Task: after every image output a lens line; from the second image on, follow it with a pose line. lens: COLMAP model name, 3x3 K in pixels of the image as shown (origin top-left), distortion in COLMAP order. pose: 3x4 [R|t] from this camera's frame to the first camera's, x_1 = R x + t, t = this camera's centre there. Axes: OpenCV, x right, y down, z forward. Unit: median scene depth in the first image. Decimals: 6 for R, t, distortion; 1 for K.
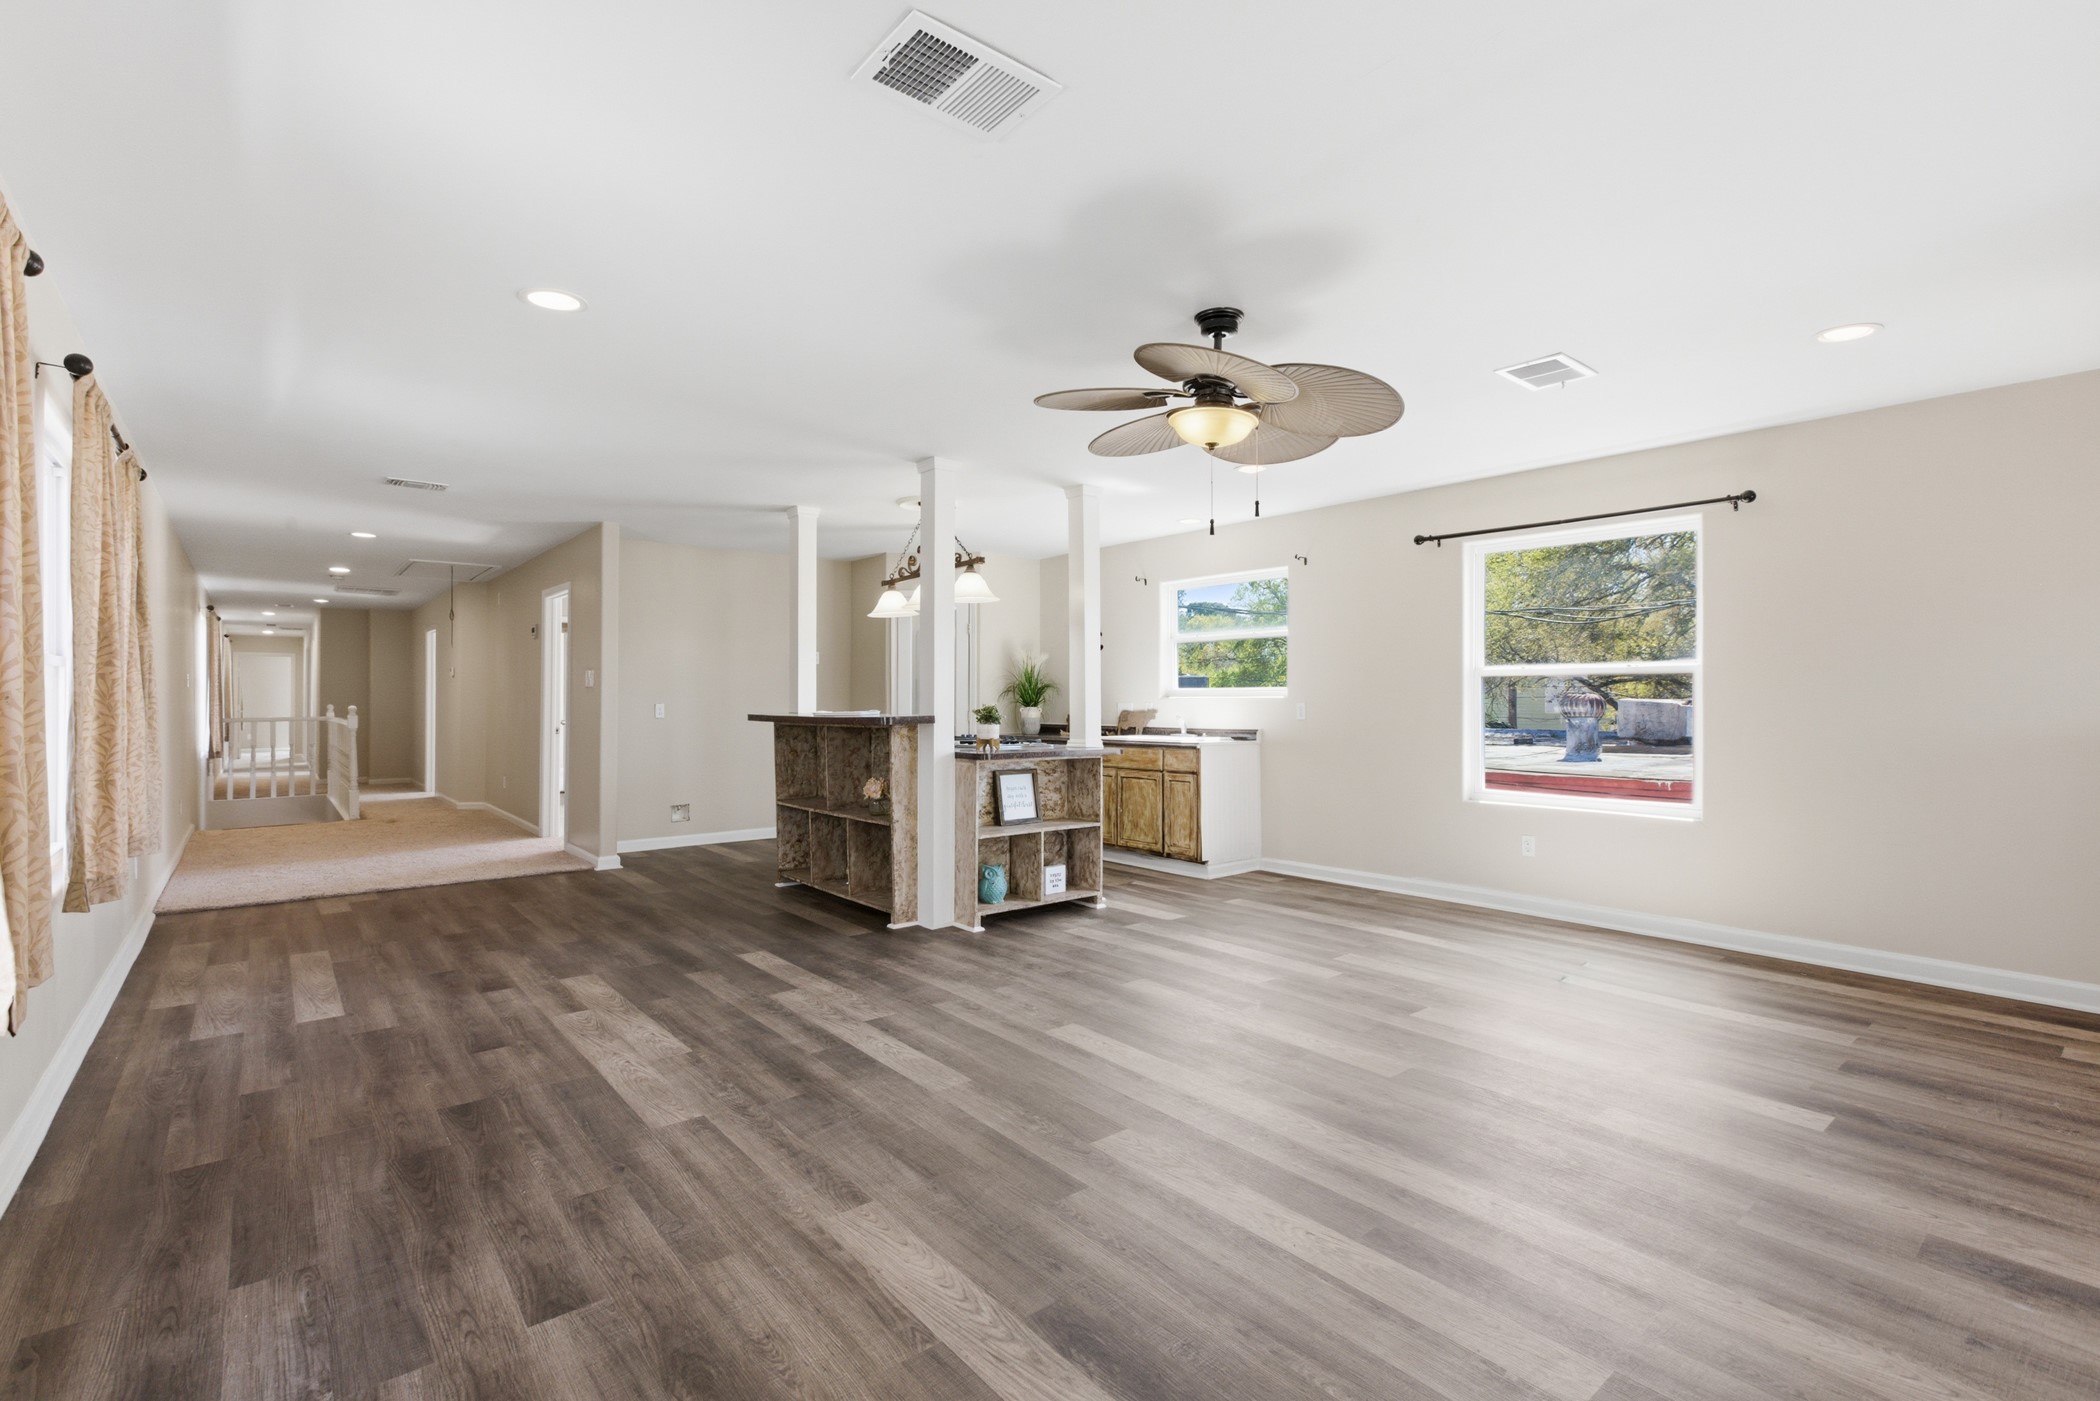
lens RADIAL K [[958.6, 0, 1046.3], [0, 958.6, 698.8], [0, 0, 1]] dist [-0.009209, 0.002285]
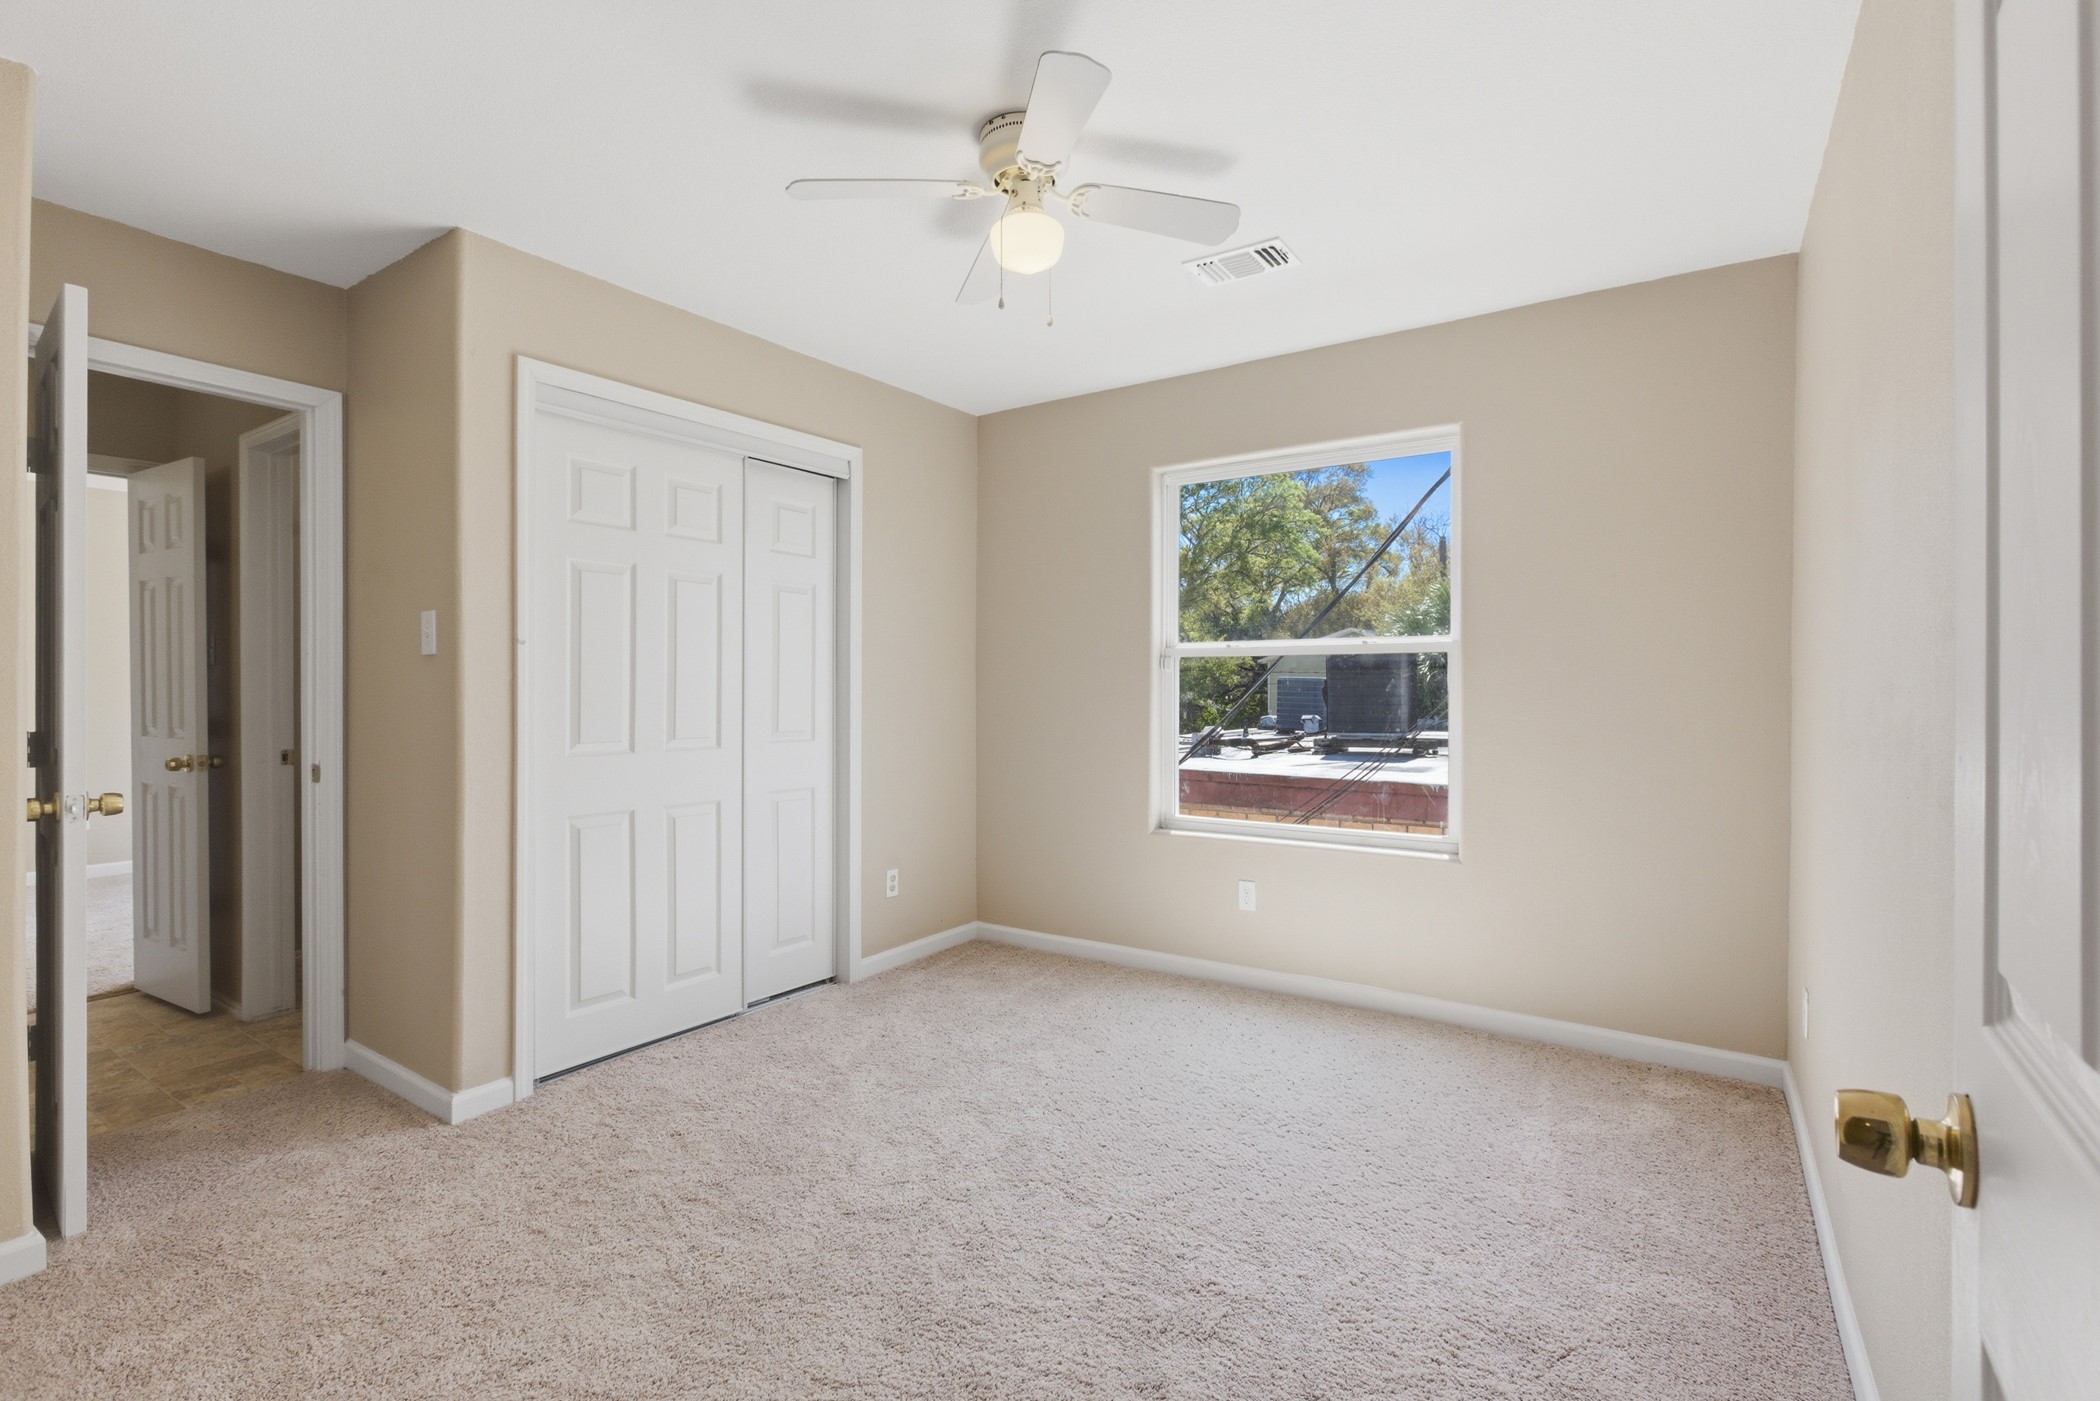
lens RADIAL K [[958.6, 0, 1040.4], [0, 958.6, 697.5], [0, 0, 1]] dist [-0.009209, 0.002285]
pose [[0.957223, -0.006809, 0.289271, 0.163691], [0.004697, 0.999957, 0.007994, 0.001923], [-0.289313, -0.006293, 0.957214, 0.386309]]
